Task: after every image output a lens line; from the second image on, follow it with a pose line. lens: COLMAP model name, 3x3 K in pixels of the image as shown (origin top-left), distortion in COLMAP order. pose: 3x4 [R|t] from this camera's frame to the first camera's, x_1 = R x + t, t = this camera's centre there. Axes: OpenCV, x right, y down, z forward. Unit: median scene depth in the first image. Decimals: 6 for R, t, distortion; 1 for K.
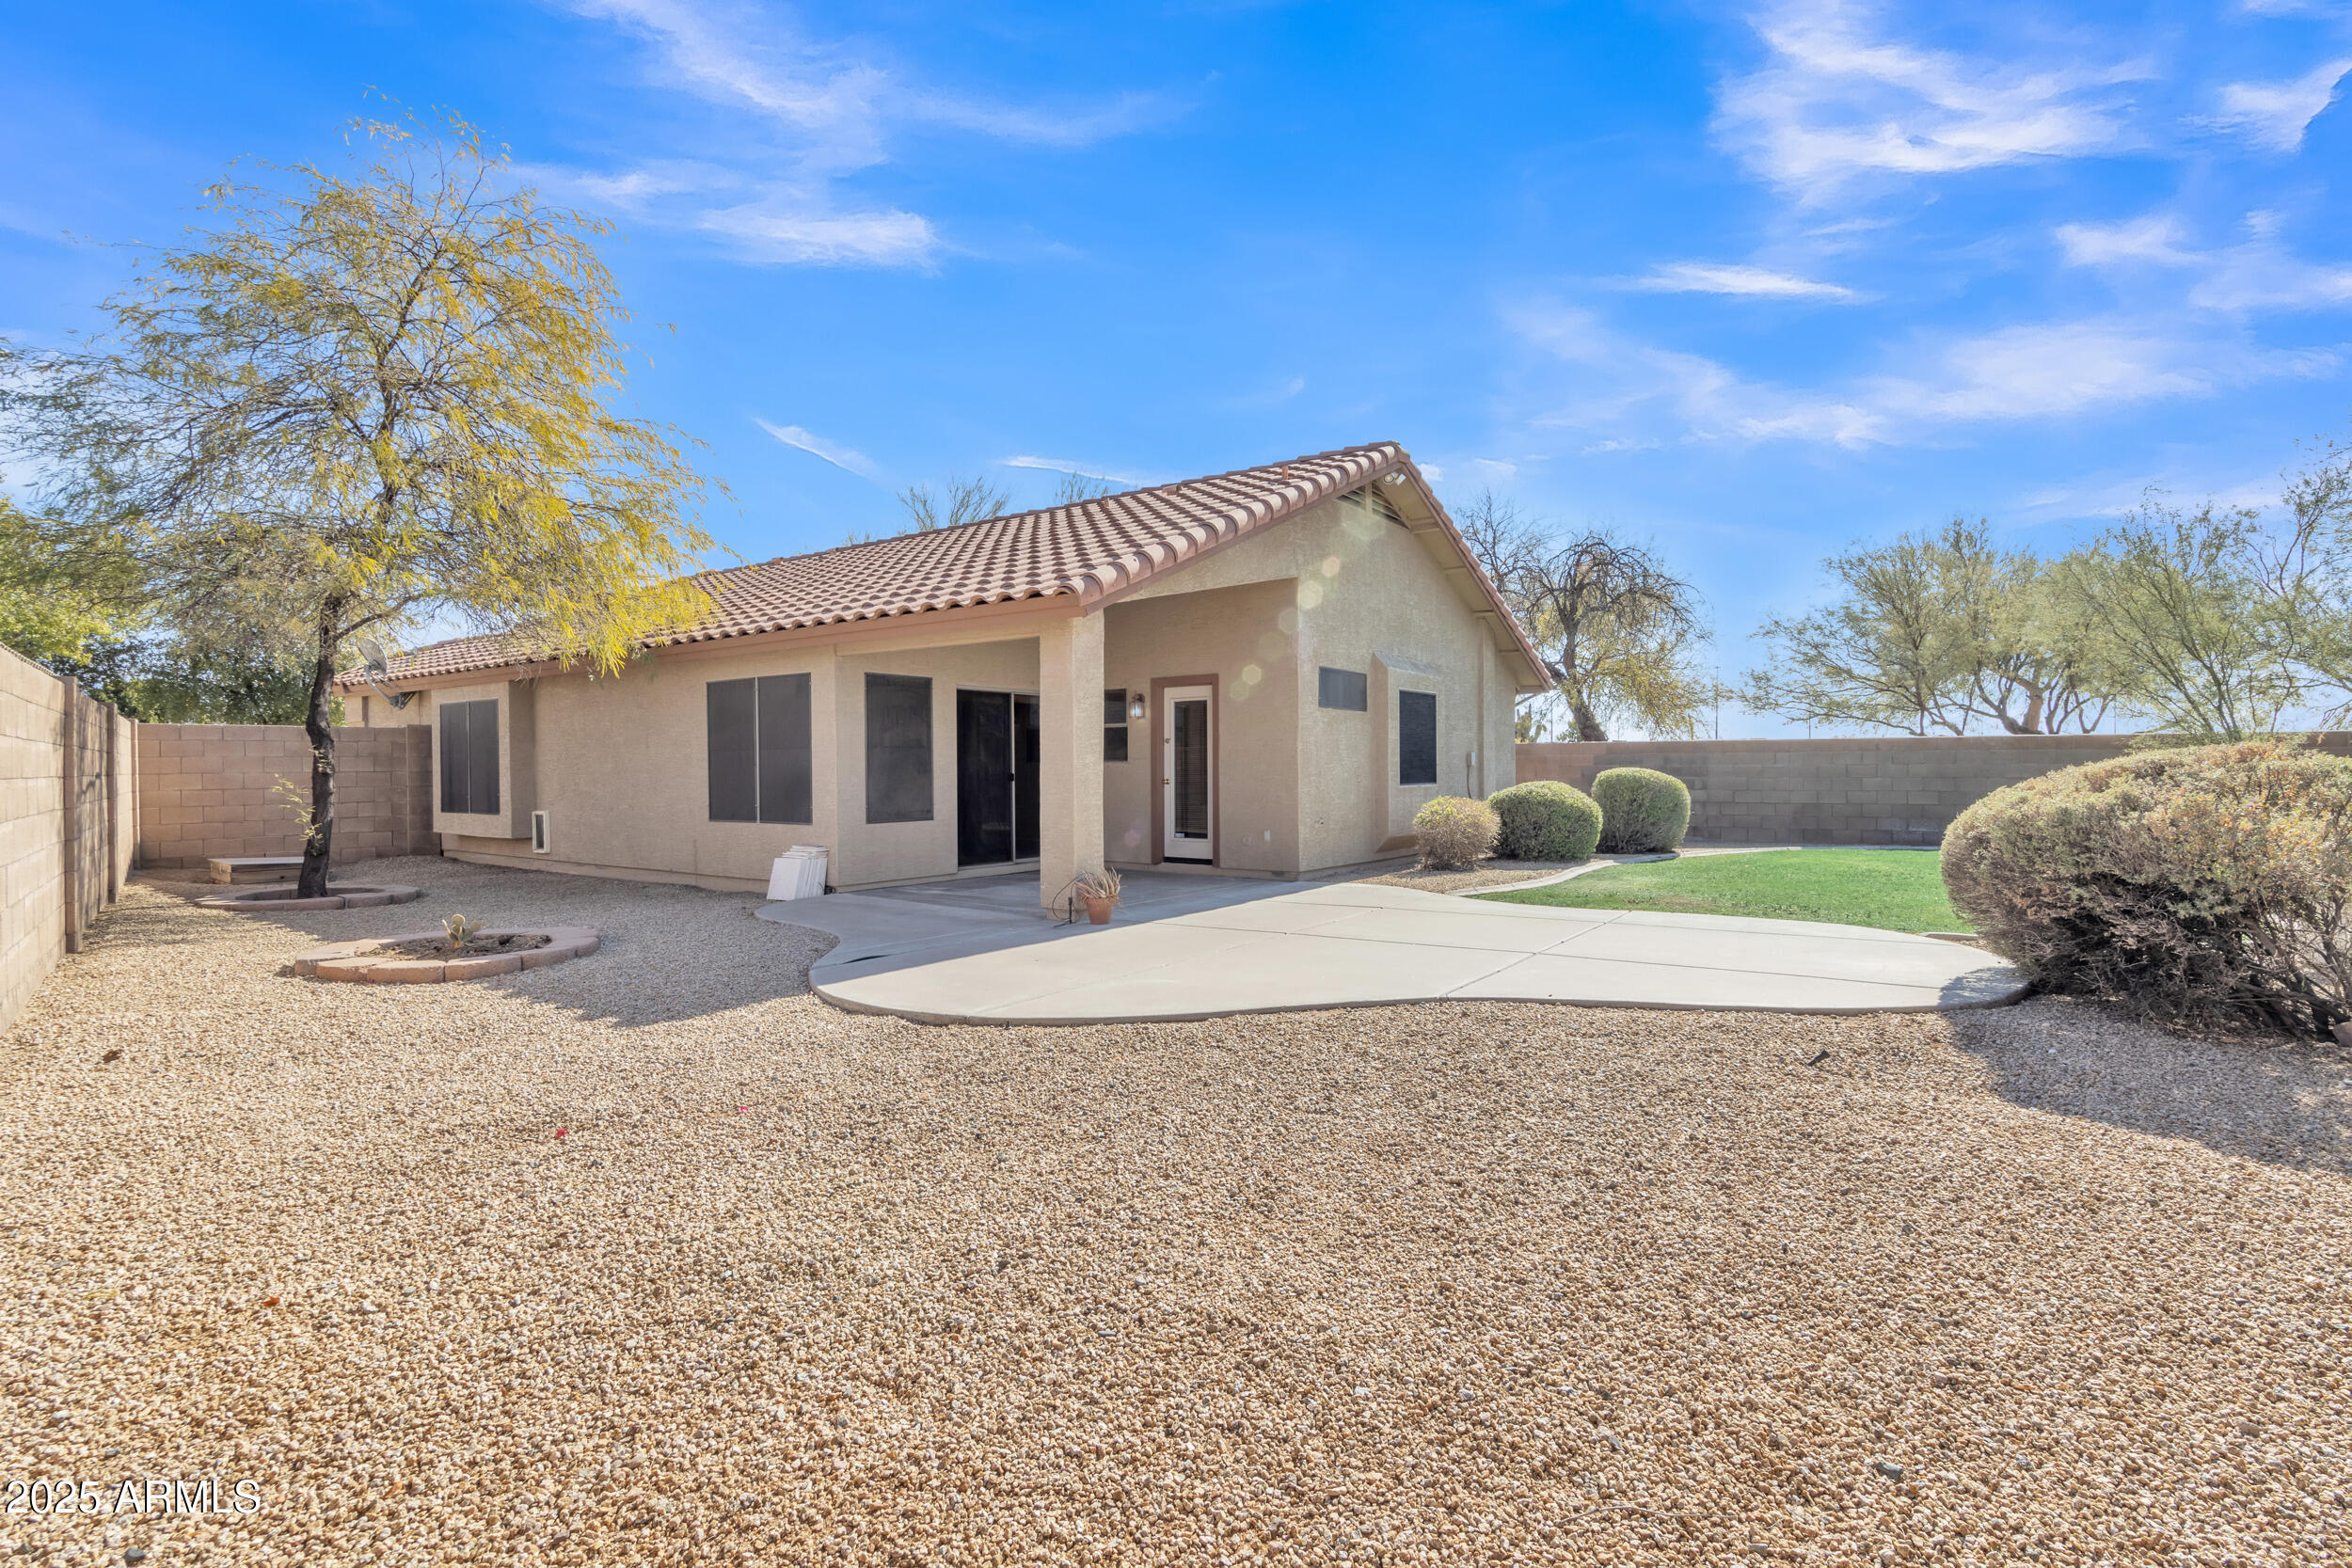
lens RADIAL K [[1096.0, 0, 1162.8], [0, 1096.0, 786.1], [0, 0, 1]] dist [-0.003557, -0.001963]
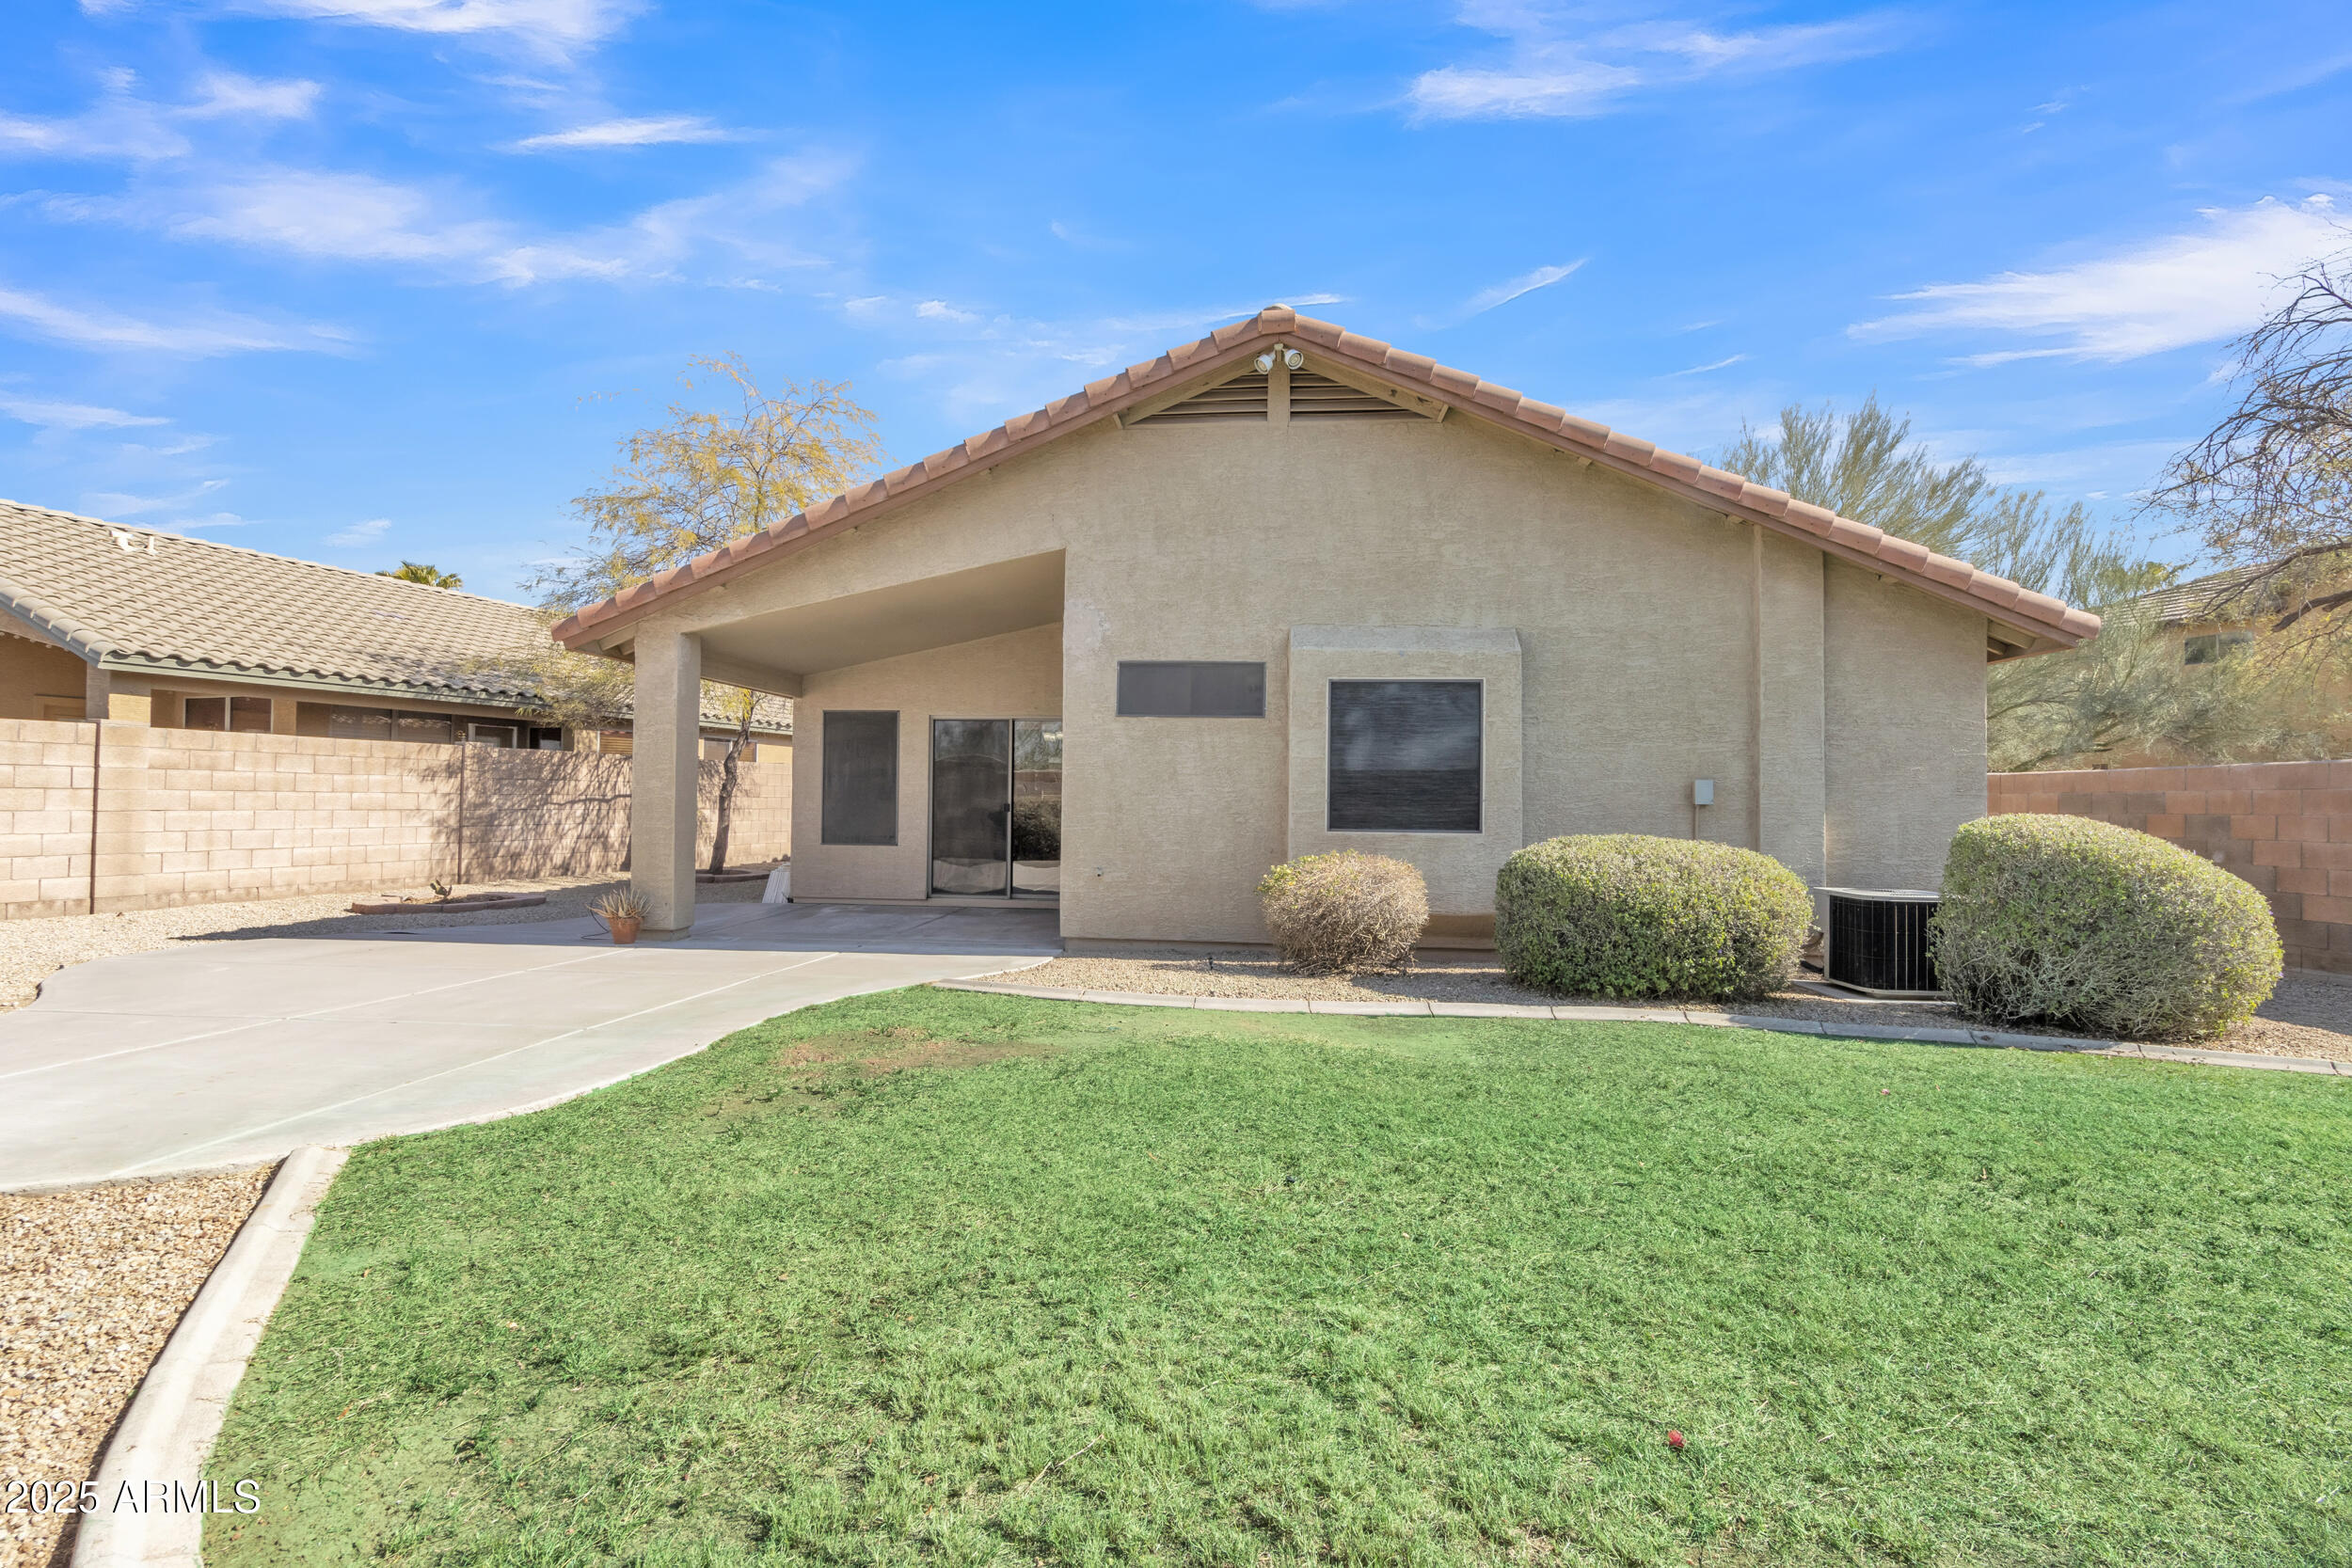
lens RADIAL K [[1096.0, 0, 1179.0], [0, 1096.0, 778.3], [0, 0, 1]] dist [-0.003557, -0.001963]
pose [[0.516306, -0.003548, -0.856397, 0.775641], [-0.020936, 0.999640, -0.016763, -0.019559], [0.856148, 0.026584, 0.516046, 0.632086]]
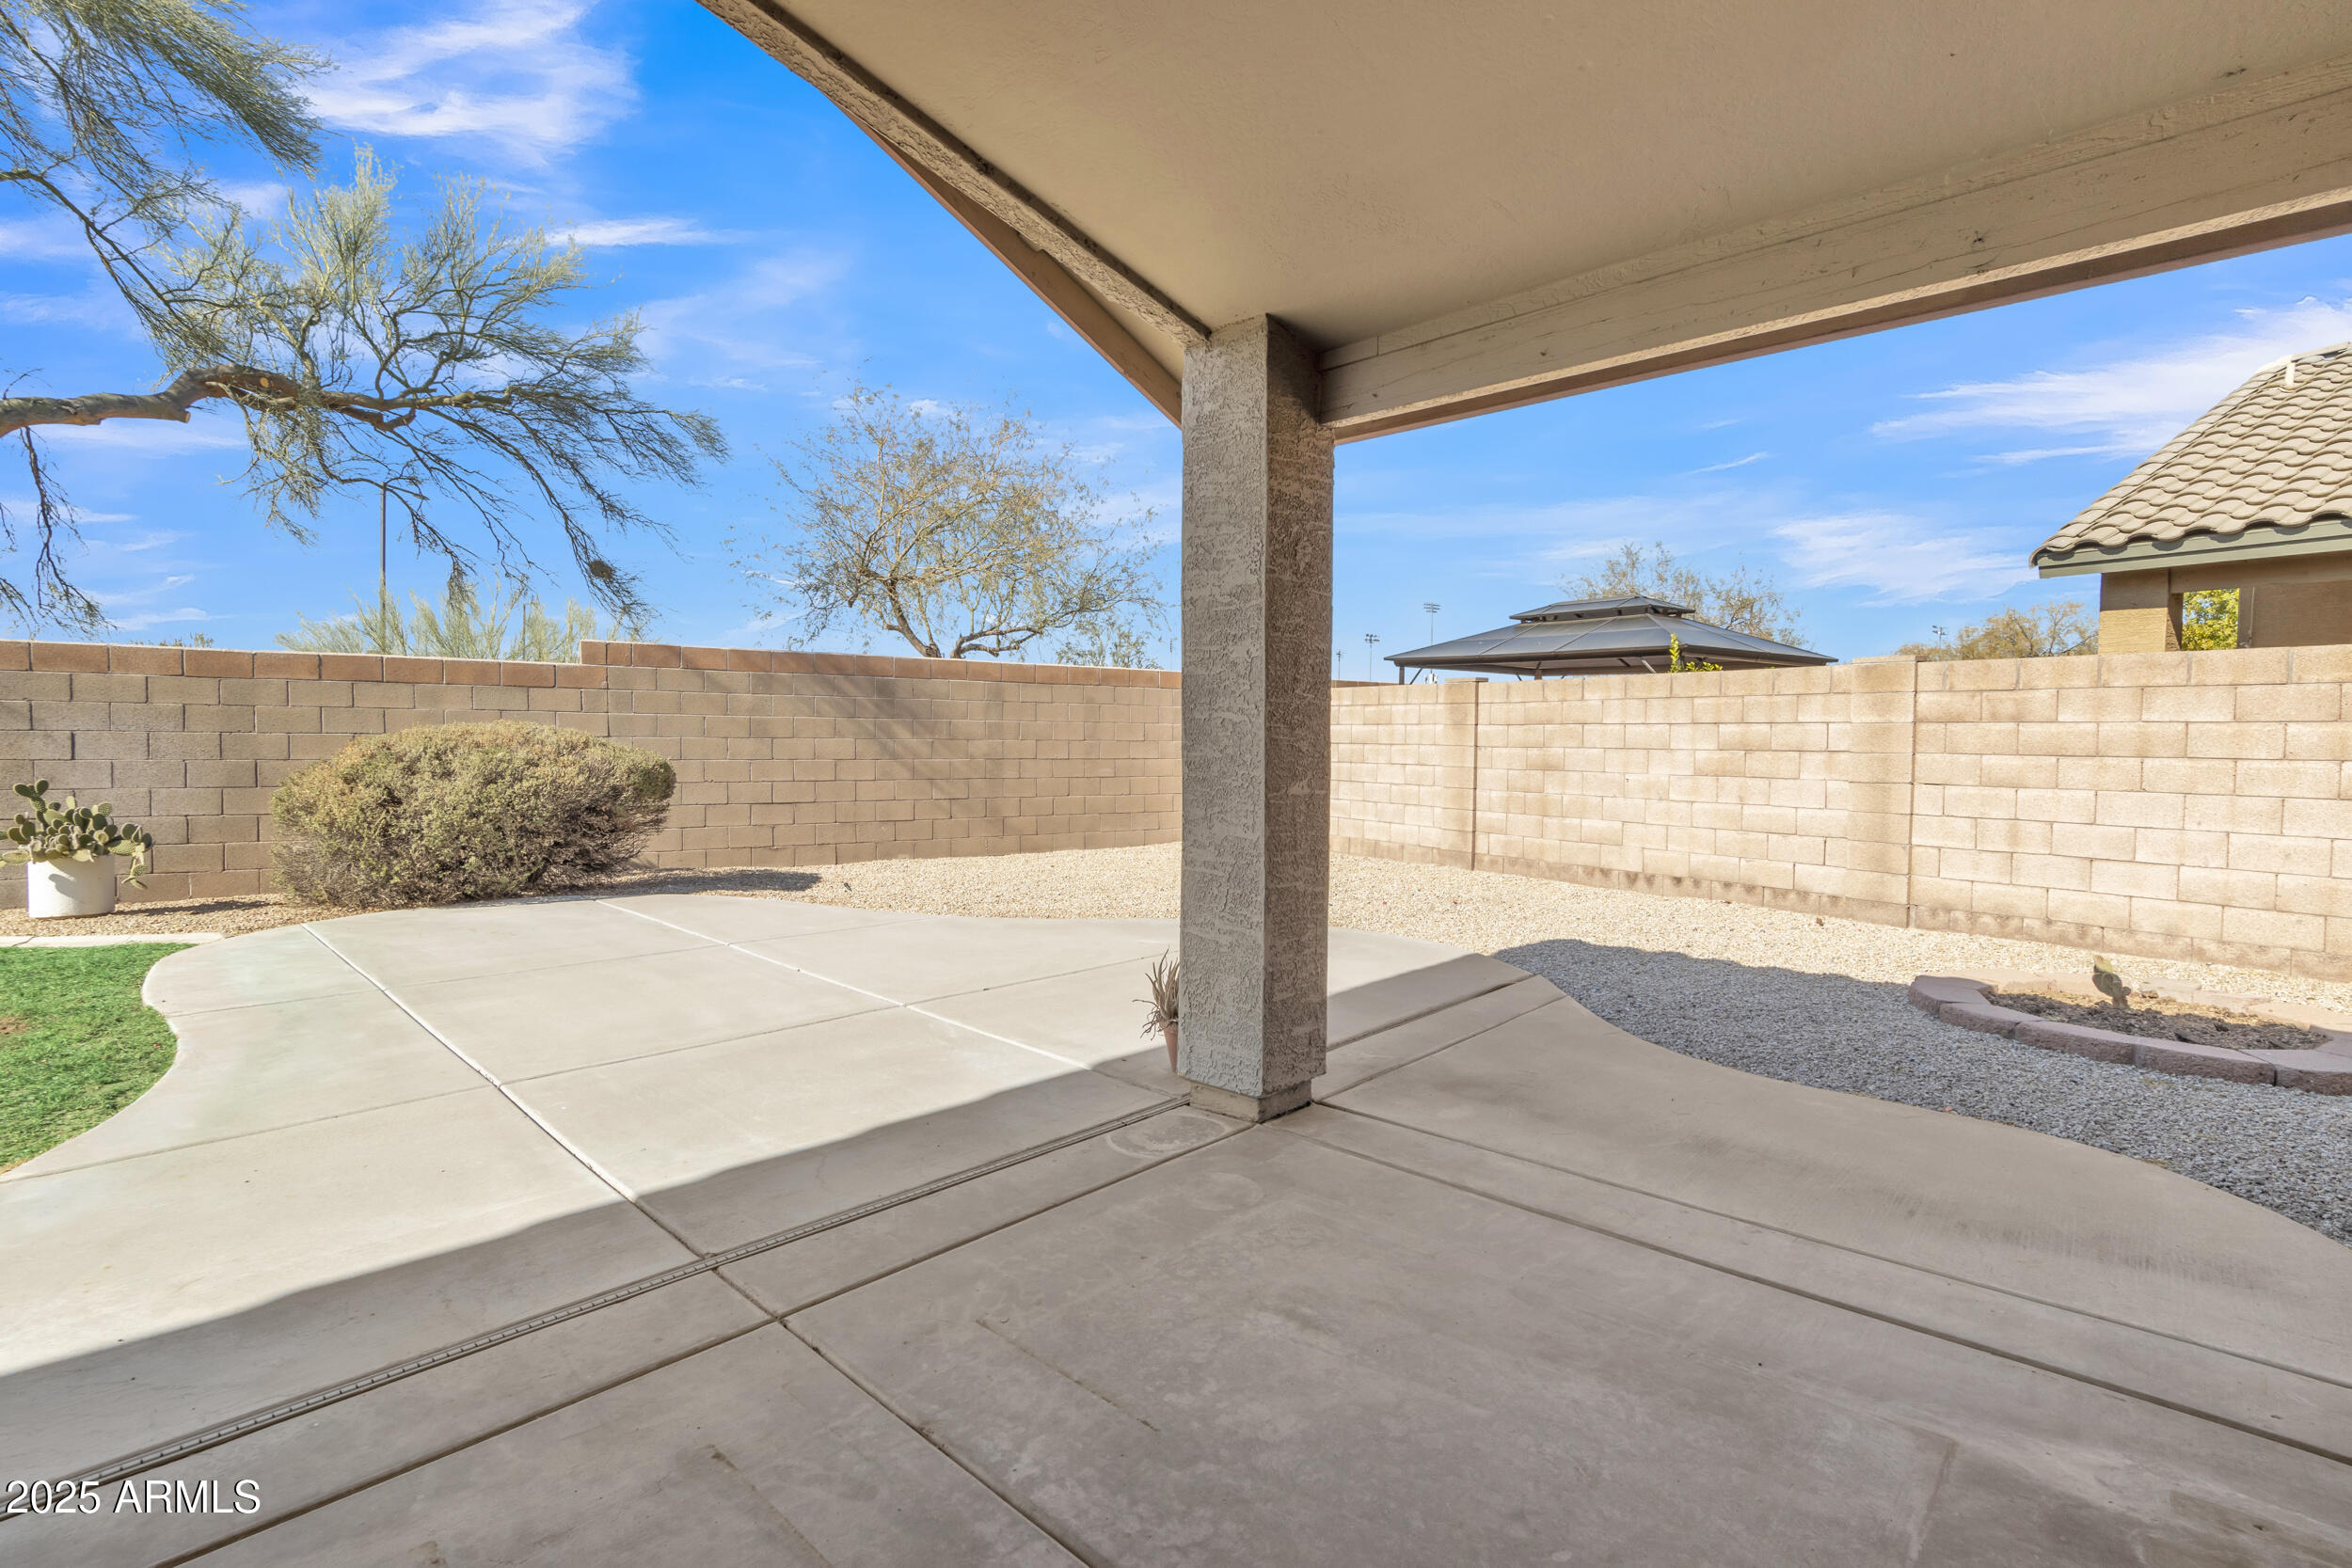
lens RADIAL K [[1096.0, 0, 1160.4], [0, 1096.0, 785.5], [0, 0, 1]] dist [-0.003557, -0.001963]
pose [[-0.990970, -0.010023, 0.133711, -0.071844], [-0.003411, 0.998764, 0.049591, -0.018406], [-0.134043, 0.048687, -0.989779, 1.030844]]
